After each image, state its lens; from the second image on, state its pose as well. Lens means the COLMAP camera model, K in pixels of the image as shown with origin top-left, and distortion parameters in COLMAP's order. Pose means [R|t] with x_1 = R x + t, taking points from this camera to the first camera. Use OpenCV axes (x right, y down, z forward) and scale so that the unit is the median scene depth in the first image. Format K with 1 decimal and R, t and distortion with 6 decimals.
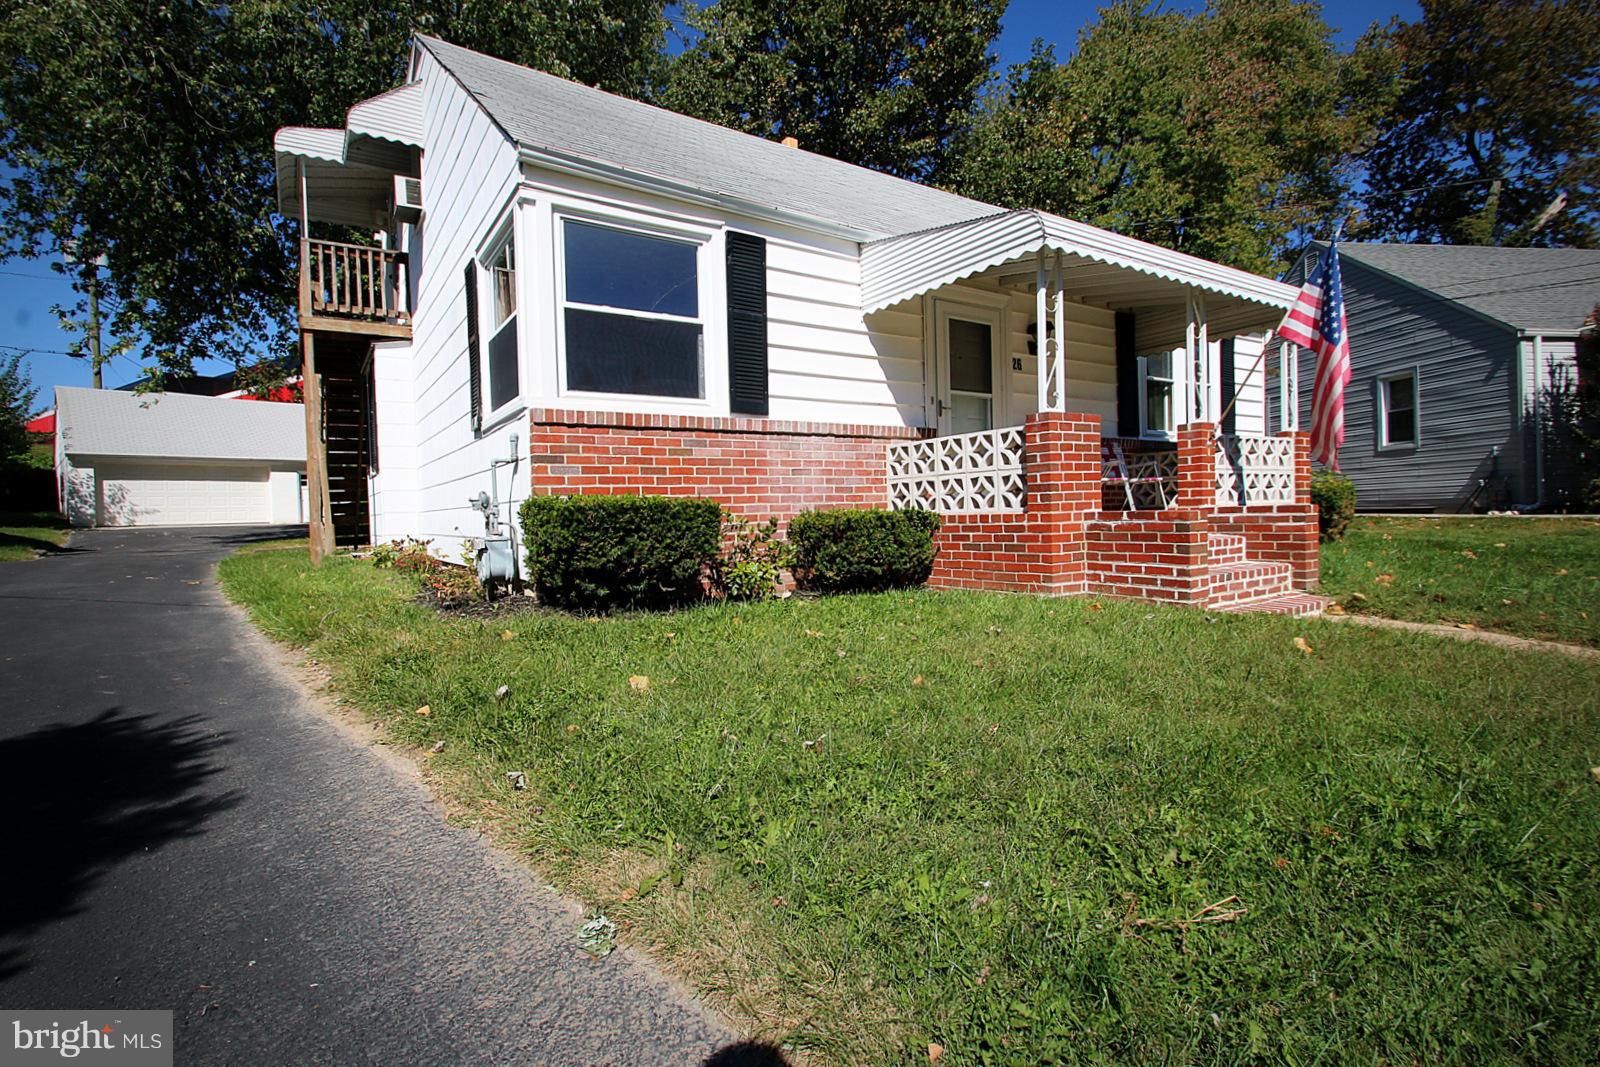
lens RADIAL K [[757.0, 0, 791.5], [0, 757.0, 535.6], [0, 0, 1]] dist [0.004664, -0.011659]
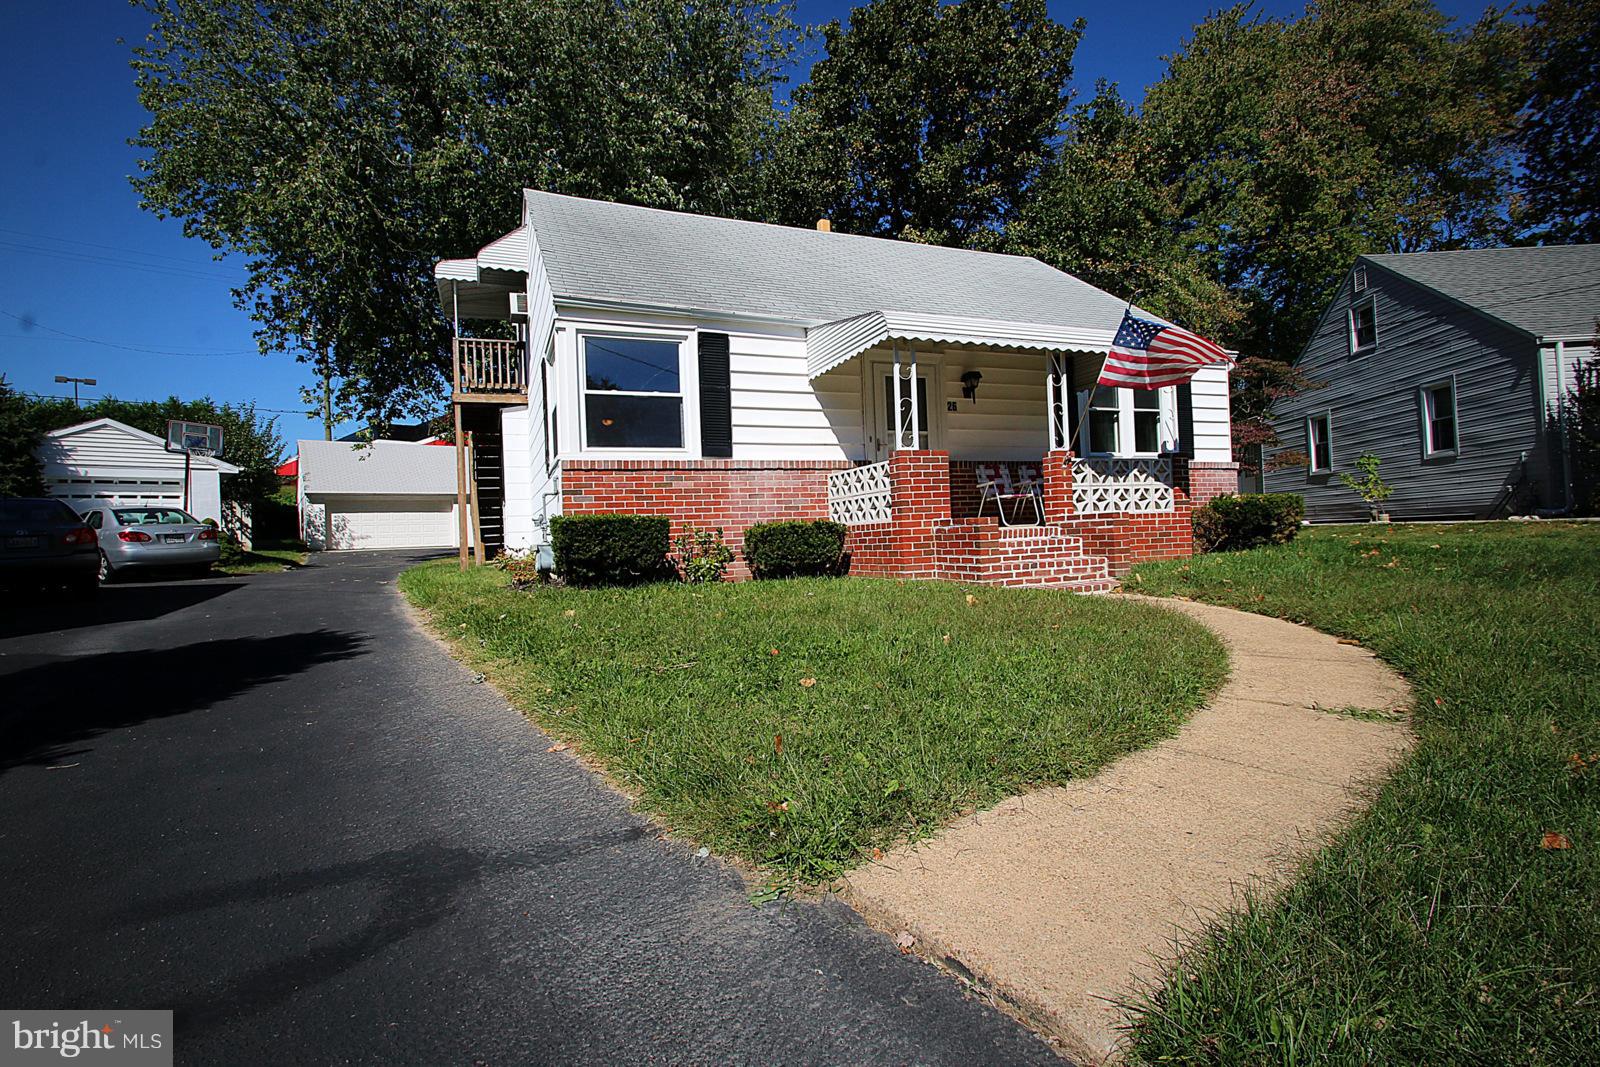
lens RADIAL K [[757.0, 0, 791.5], [0, 757.0, 535.6], [0, 0, 1]] dist [0.004664, -0.011659]
pose [[0.980892, -0.013833, -0.194063, 0.322321], [0.008093, 0.999507, -0.030339, 0.029902], [0.194387, 0.028189, 0.980520, -0.335022]]
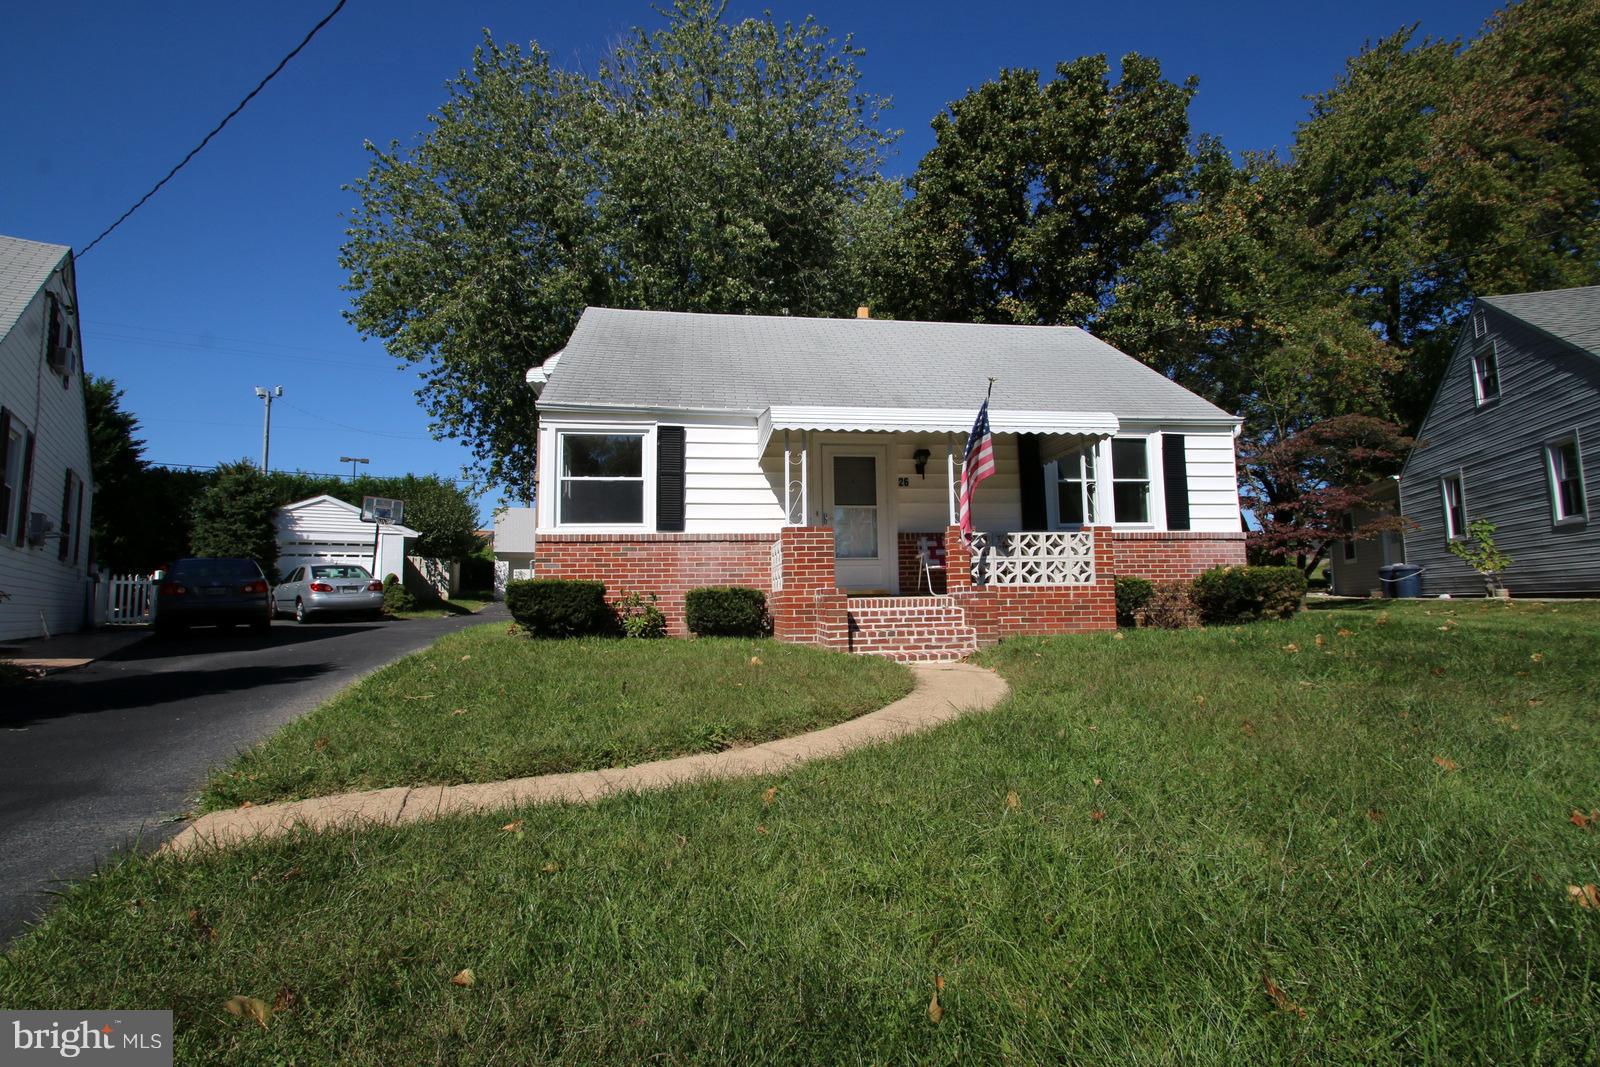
lens RADIAL K [[749.7, 0, 791.2], [0, 749.7, 538.2], [0, 0, 1]] dist [0.002406, -0.009906]
pose [[0.899380, -0.025385, -0.436431, 0.814600], [-0.021579, 0.994518, -0.102314, 0.017902], [0.436636, 0.101437, 0.893901, -0.324378]]
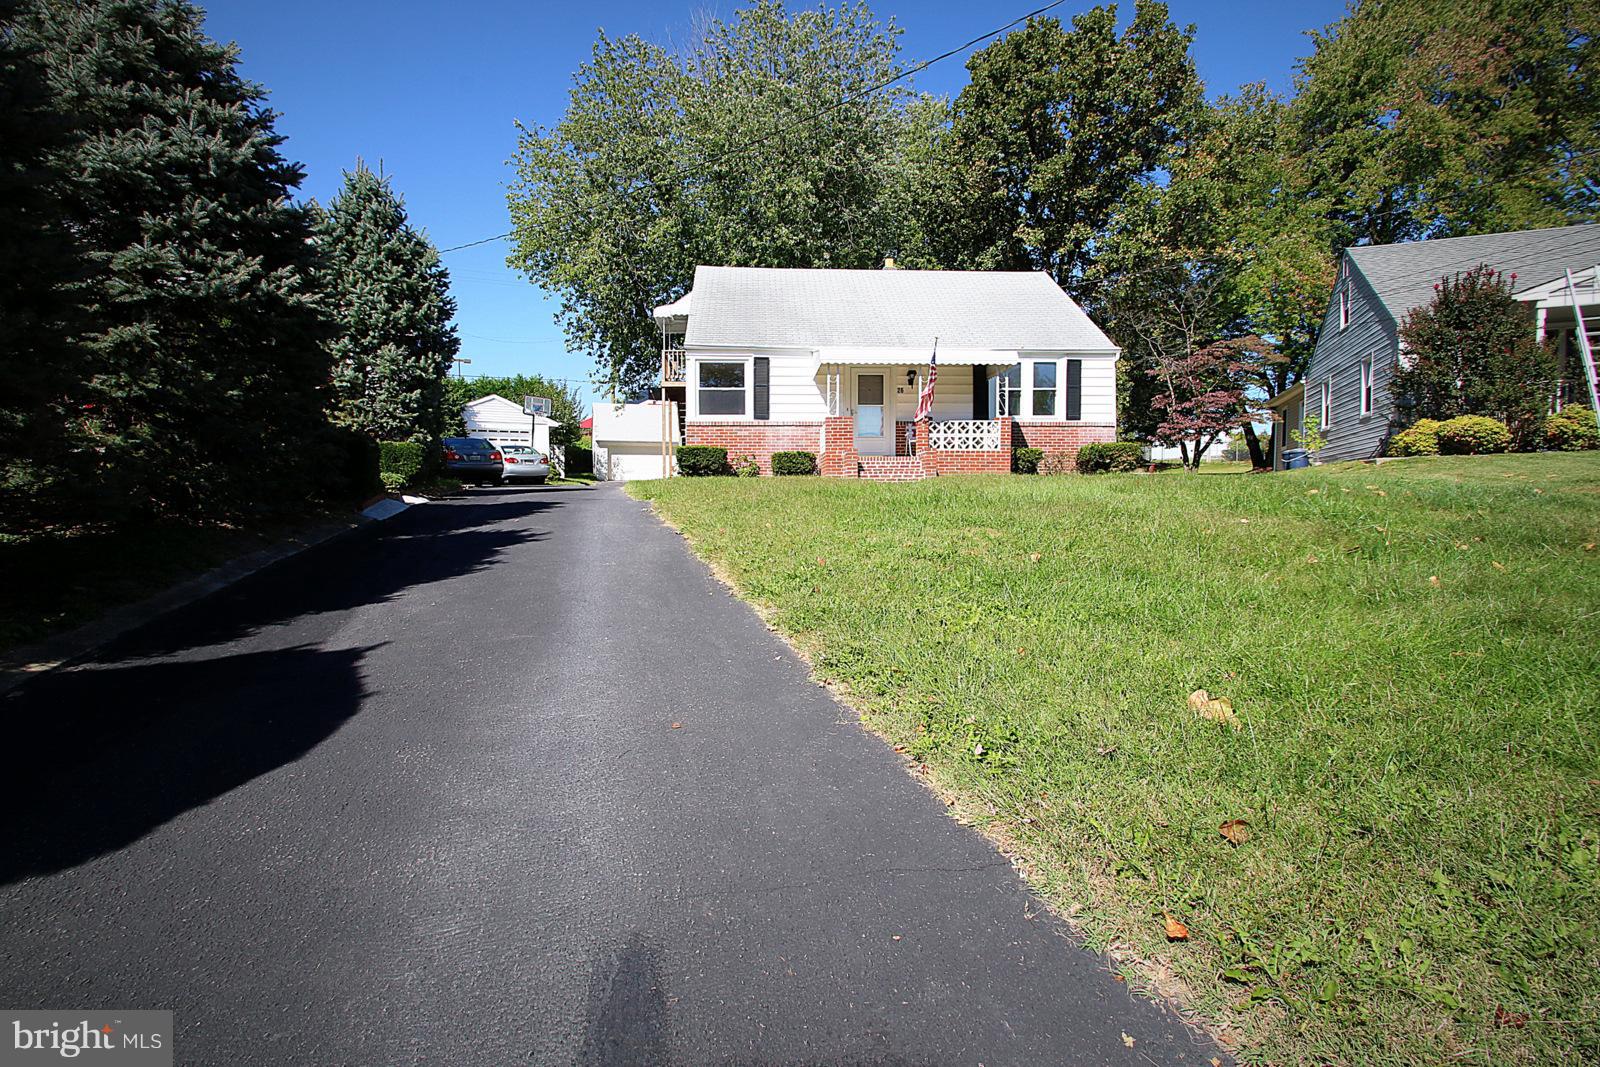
lens RADIAL K [[757.0, 0, 791.5], [0, 757.0, 535.6], [0, 0, 1]] dist [0.004664, -0.011659]
pose [[0.865404, 0.045179, -0.499034, 1.348038], [-0.033435, 0.998914, 0.032453, 0.165449], [0.499958, -0.011400, 0.865974, -1.295118]]
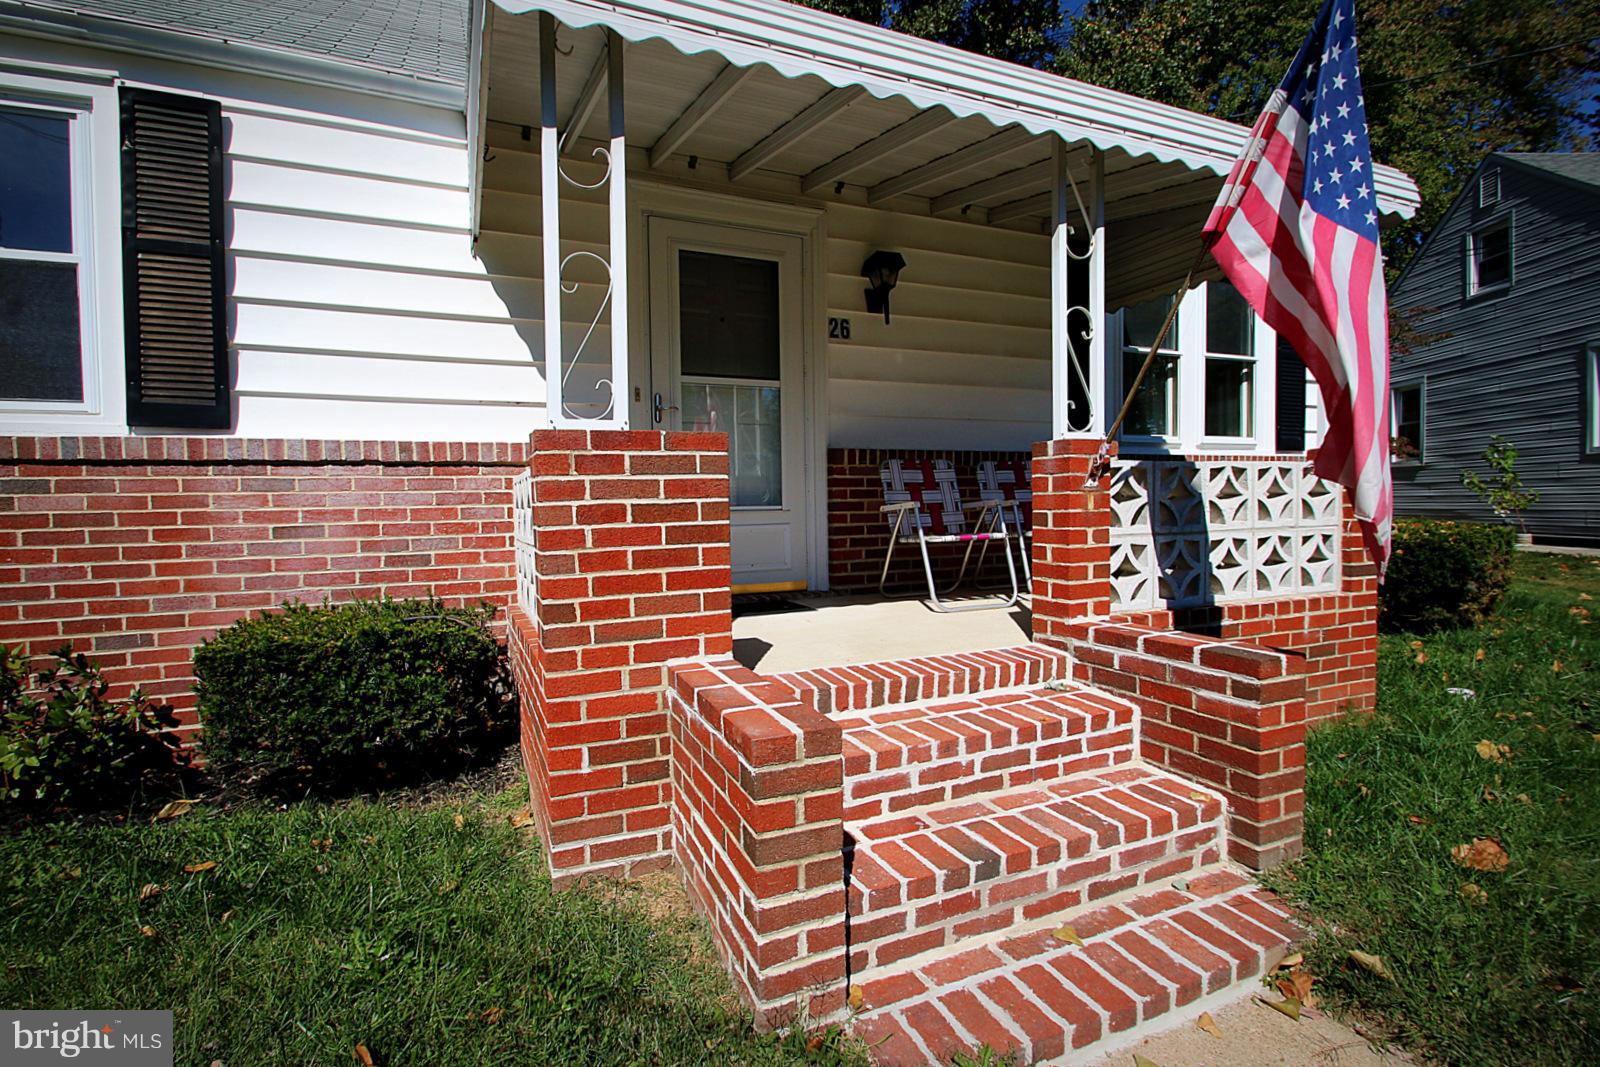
lens RADIAL K [[762.9, 0, 792.6], [0, 762.9, 537.3], [0, 0, 1]] dist [0.004168, -0.010862]
pose [[0.985968, 0.019558, -0.165787, 0.421816], [-0.016291, 0.999646, 0.021048, -0.090271], [0.166140, -0.018052, 0.985937, 0.478255]]
